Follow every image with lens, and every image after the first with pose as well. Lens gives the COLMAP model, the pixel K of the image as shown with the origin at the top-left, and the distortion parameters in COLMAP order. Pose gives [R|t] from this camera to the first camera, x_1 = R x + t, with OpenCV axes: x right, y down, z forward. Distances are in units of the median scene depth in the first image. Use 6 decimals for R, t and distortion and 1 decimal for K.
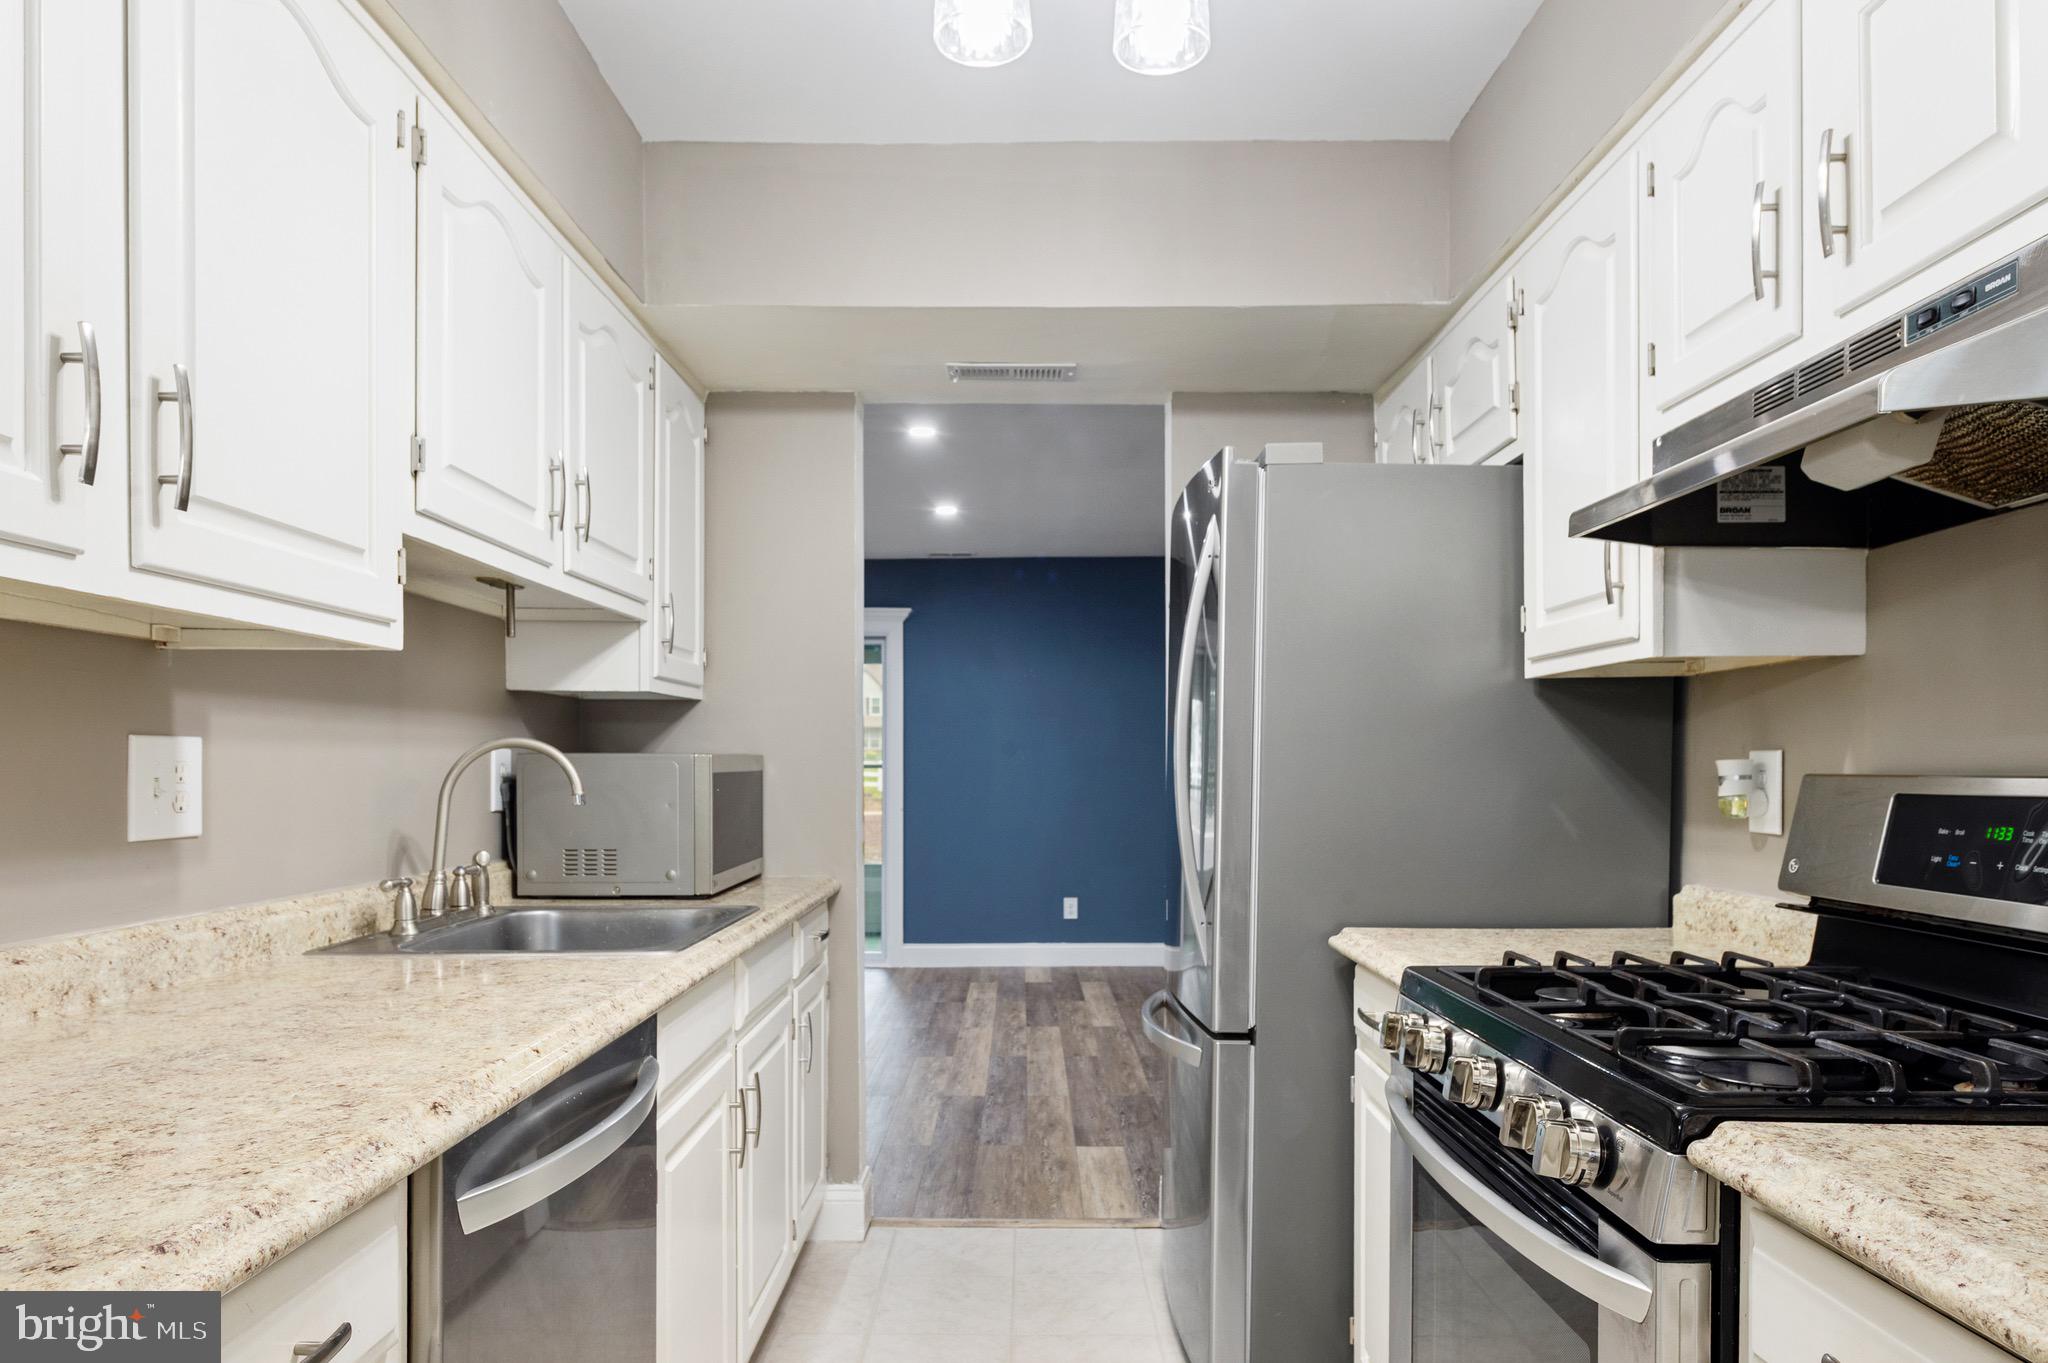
lens RADIAL K [[1259.6, 0, 1022.6], [0, 1259.6, 826.0], [0, 0, 1]] dist [-0.002428, -0.001061]
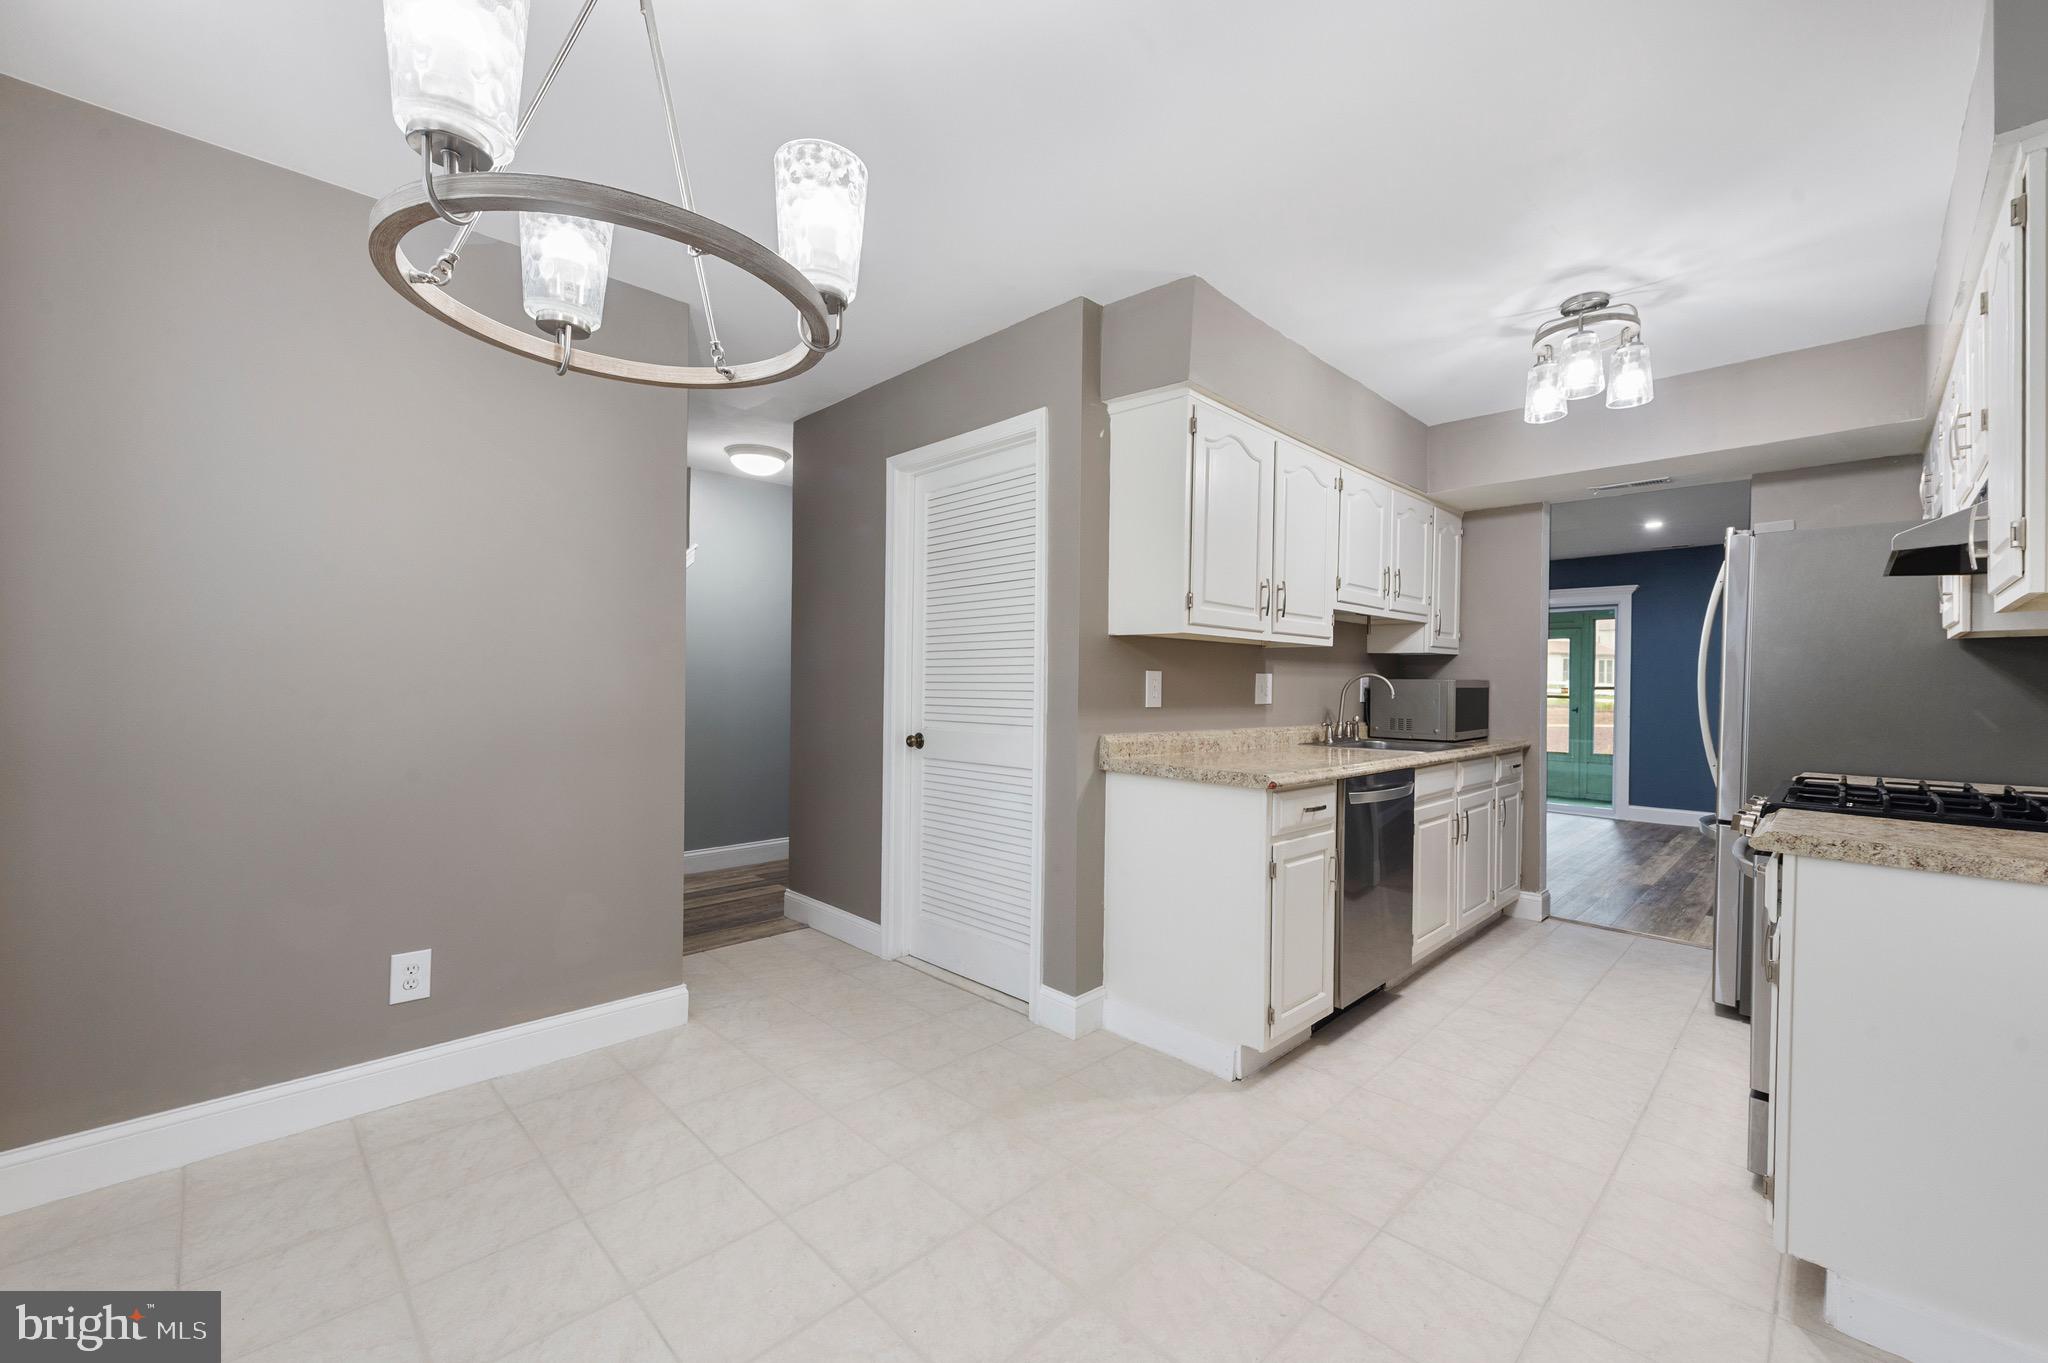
lens RADIAL K [[812.7, 0, 1035.0], [0, 812.7, 671.6], [0, 0, 1]] dist [0.010644, -0.000465]
pose [[0.710902, -0.008218, -0.703243, 0.312811], [-0.040365, 0.997807, -0.052465, 0.046646], [0.702132, 0.065684, 0.709011, -0.735725]]
